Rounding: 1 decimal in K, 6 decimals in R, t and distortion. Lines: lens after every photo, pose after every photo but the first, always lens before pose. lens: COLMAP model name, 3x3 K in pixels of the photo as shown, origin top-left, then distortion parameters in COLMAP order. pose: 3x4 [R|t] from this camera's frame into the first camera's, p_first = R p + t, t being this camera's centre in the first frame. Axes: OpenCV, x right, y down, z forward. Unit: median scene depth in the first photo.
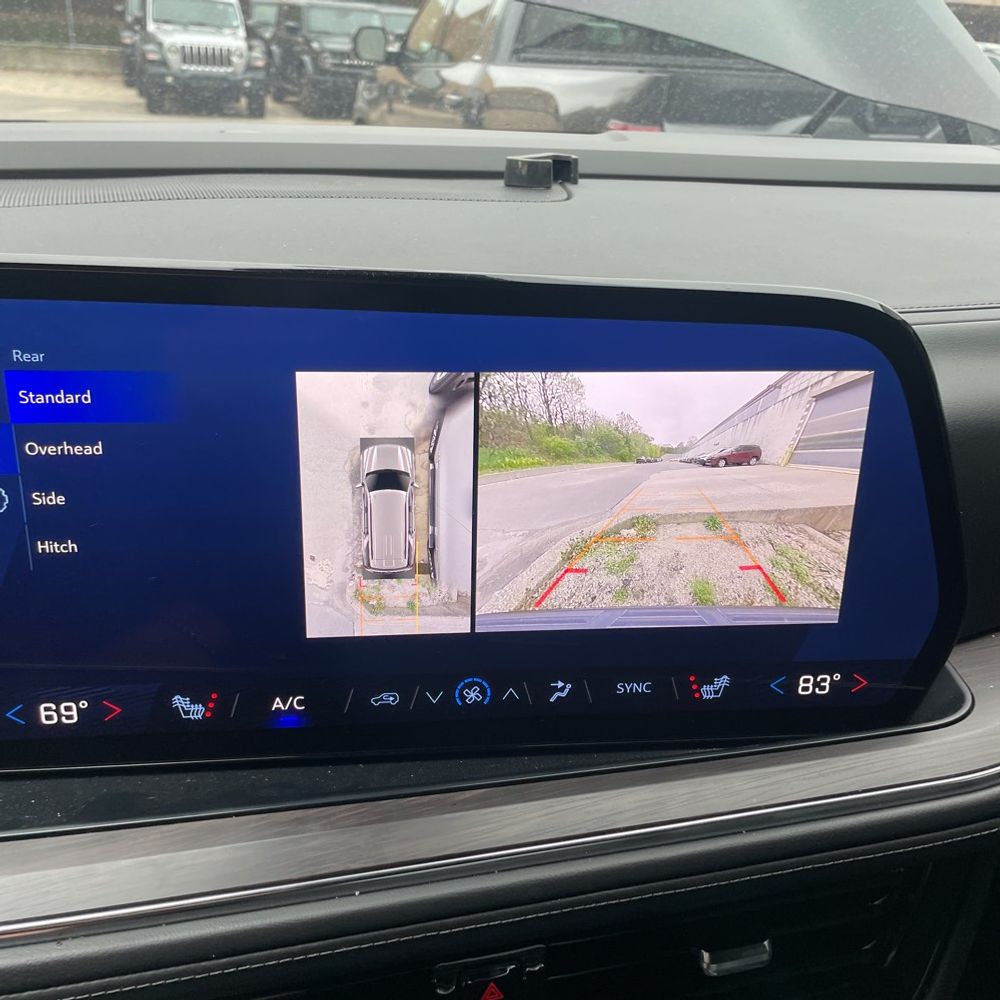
lens RADIAL K [[1013.5, 0, 494.5], [0, 1013.5, 496.6], [0, 0, 1]] dist [0.036473, 0.000000]
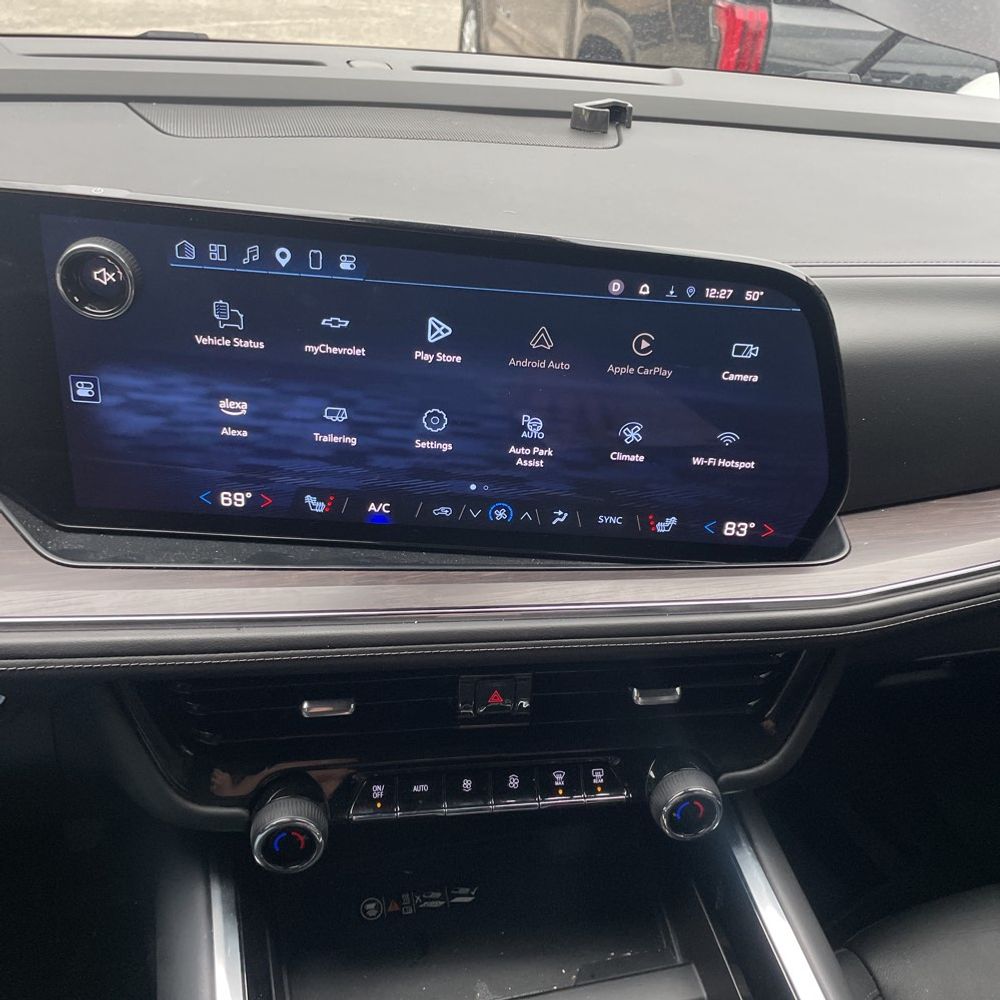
lens RADIAL K [[1013.5, 0, 500.6], [0, 1013.5, 499.8], [0, 0, 1]] dist [0.036473, 0.000000]
pose [[0.994051, 0.089751, -0.061709, 0.066682], [-0.080900, 0.987752, 0.133423, -0.023529], [0.072928, -0.127637, 0.989136, -0.460226]]
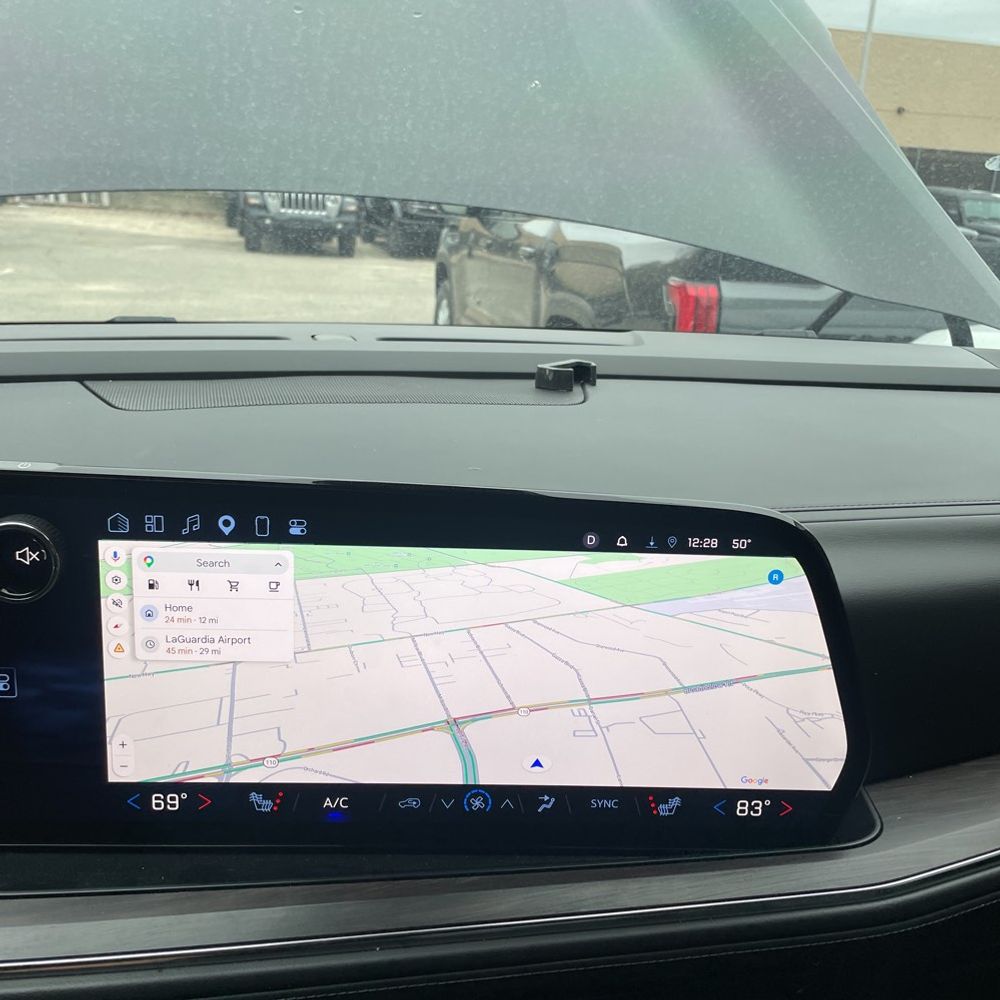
lens RADIAL K [[1013.5, 0, 501.8], [0, 1013.5, 492.5], [0, 0, 1]] dist [0.036473, 0.000000]
pose [[0.997668, 0.027599, -0.062433, 0.077353], [-0.035319, 0.991384, -0.126139, -0.033165], [0.058414, 0.128050, 0.990046, -0.320828]]
